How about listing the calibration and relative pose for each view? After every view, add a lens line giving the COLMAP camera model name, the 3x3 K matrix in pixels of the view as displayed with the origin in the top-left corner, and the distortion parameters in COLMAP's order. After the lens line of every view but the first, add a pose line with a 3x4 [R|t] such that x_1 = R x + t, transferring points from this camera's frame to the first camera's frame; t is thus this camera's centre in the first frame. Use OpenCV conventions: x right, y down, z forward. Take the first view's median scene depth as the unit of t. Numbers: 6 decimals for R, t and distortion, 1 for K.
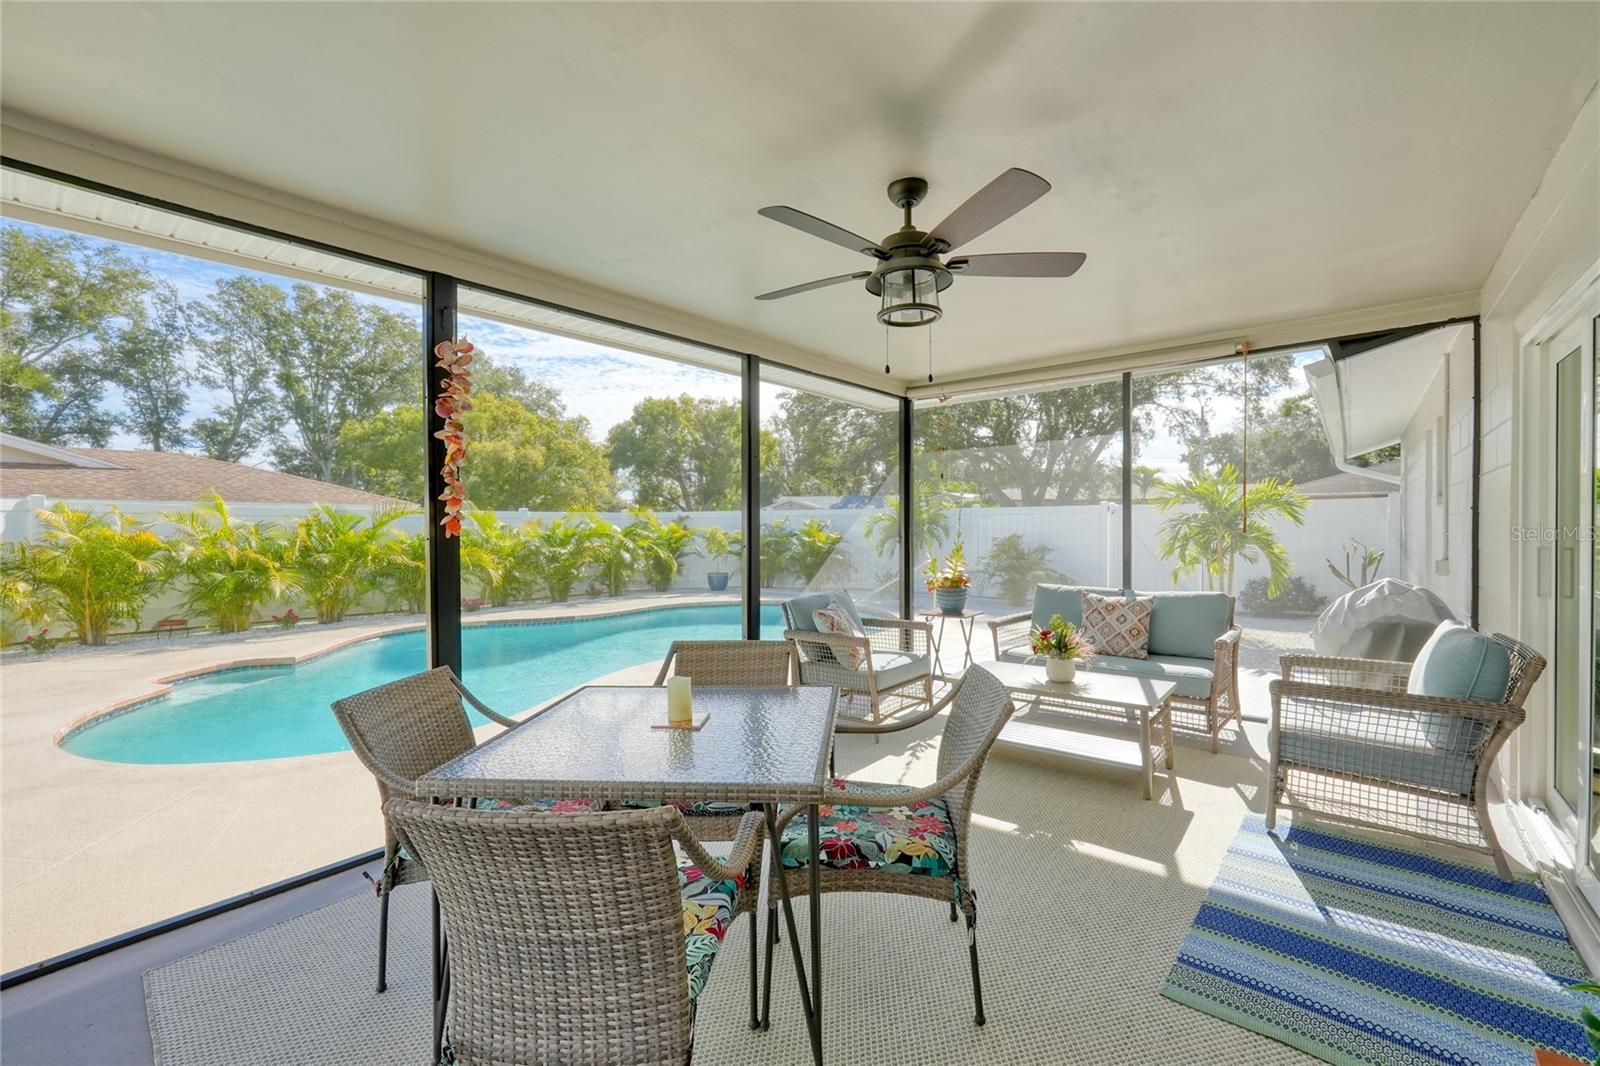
lens RADIAL K [[676.8, 0, 806.2], [0, 676.8, 527.5], [0, 0, 1]] dist [-0.009711, 0.005766]
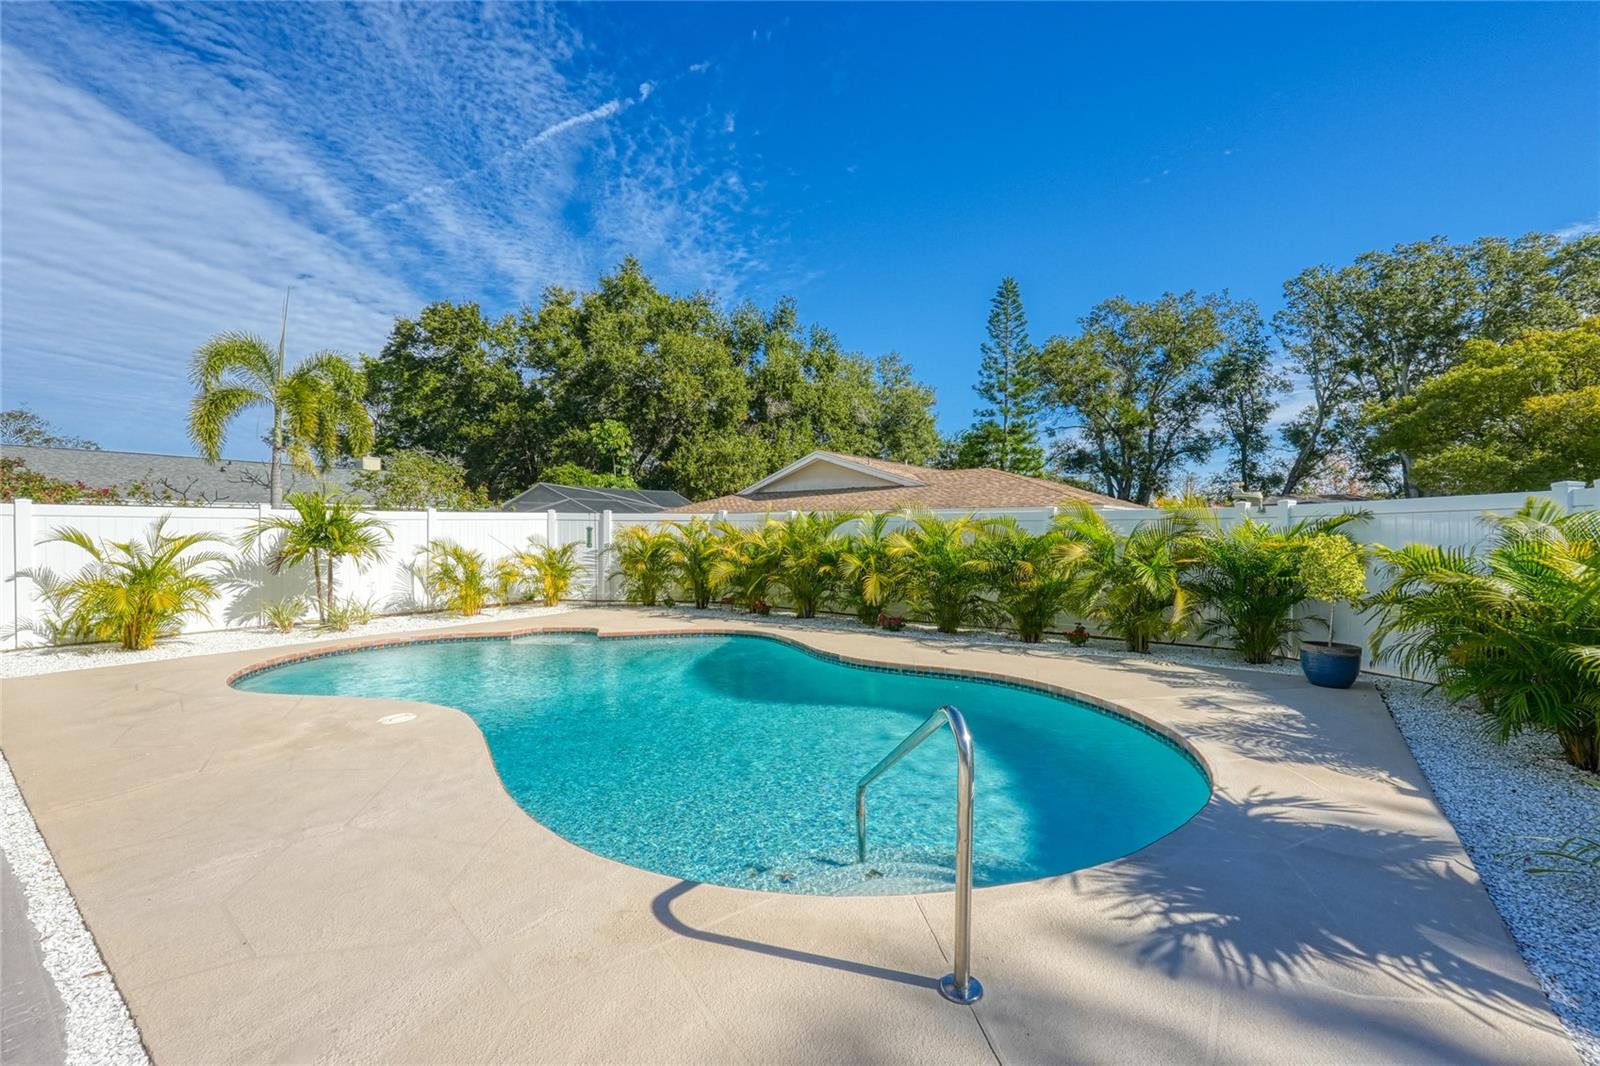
lens RADIAL K [[676.8, 0, 800.6], [0, 676.8, 529.4], [0, 0, 1]] dist [-0.009711, 0.005766]
pose [[0.044554, 0.004982, -0.998995, 0.095620], [-0.002784, 0.999984, 0.004863, -0.002499], [0.999003, 0.002564, 0.044567, 0.206279]]
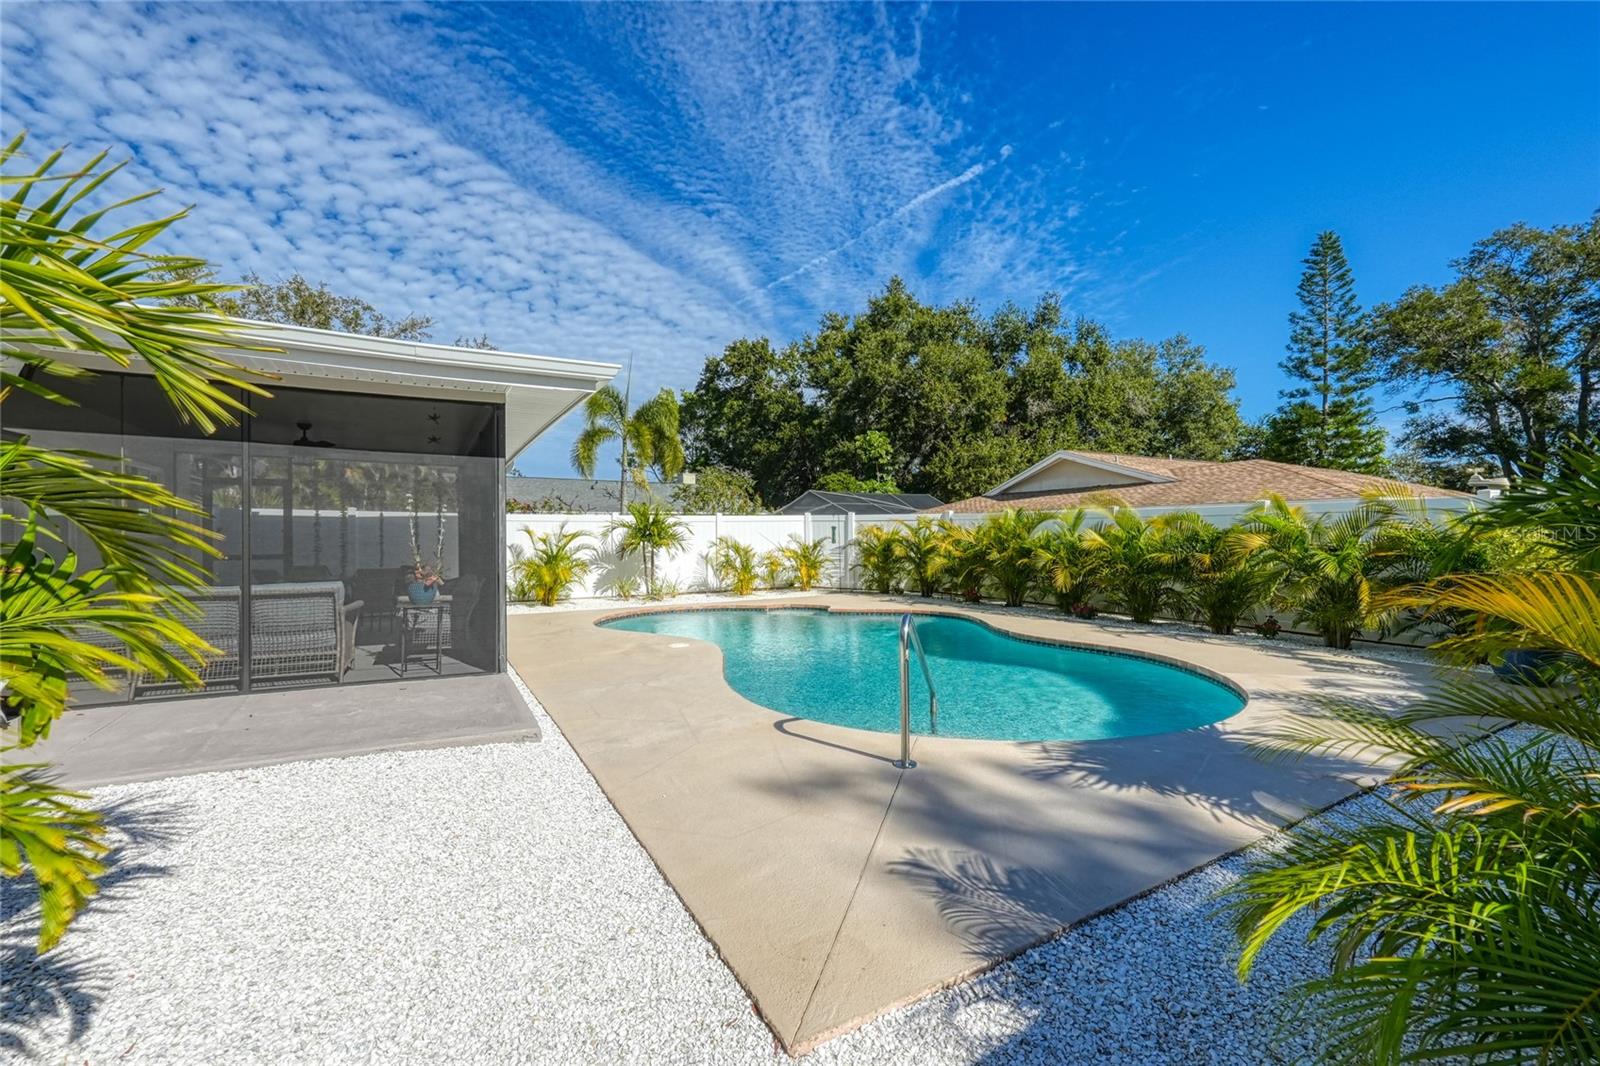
lens RADIAL K [[676.8, 0, 796.3], [0, 676.8, 531.6], [0, 0, 1]] dist [-0.009711, 0.005766]
pose [[-0.365525, 0.004901, -0.930789, 0.129769], [0.004625, 0.999983, 0.003449, -0.000654], [0.930790, -0.003045, -0.365541, 0.234312]]
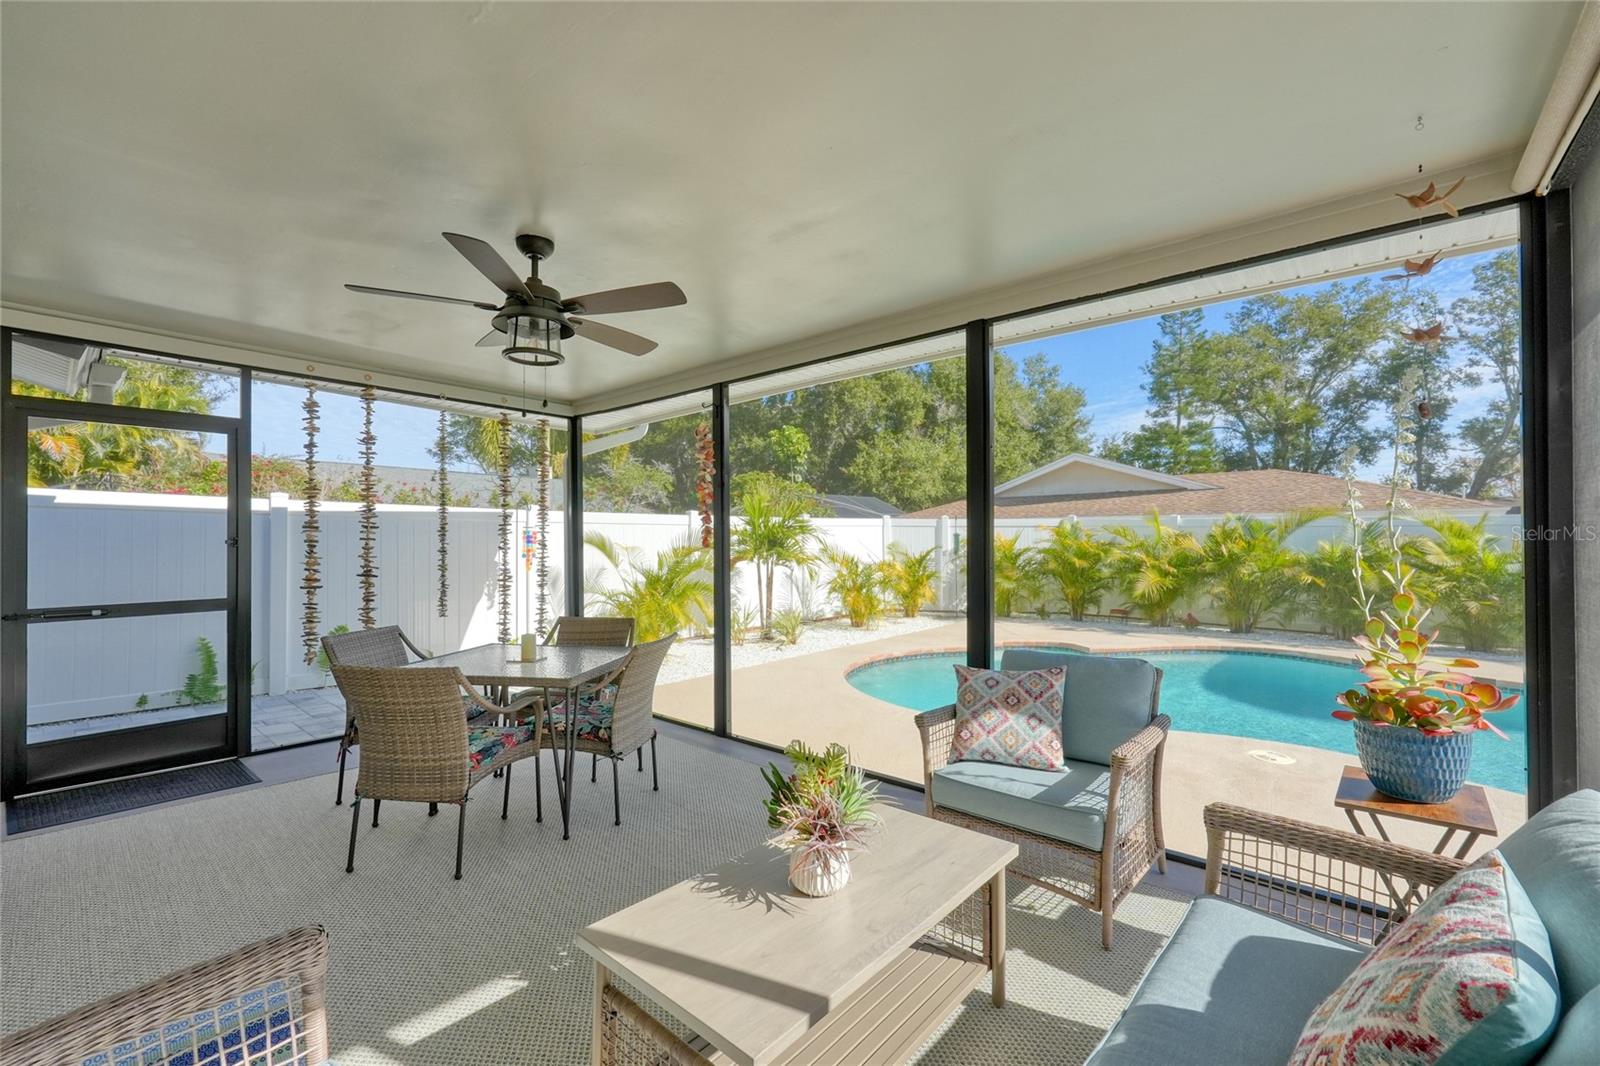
lens RADIAL K [[676.8, 0, 803.4], [0, 676.8, 535.4], [0, 0, 1]] dist [-0.009711, 0.005766]
pose [[-0.034011, 0.001958, -0.999420, 0.079059], [0.000897, 0.999998, 0.001928, -0.001704], [0.999421, -0.000831, -0.034013, 0.094526]]
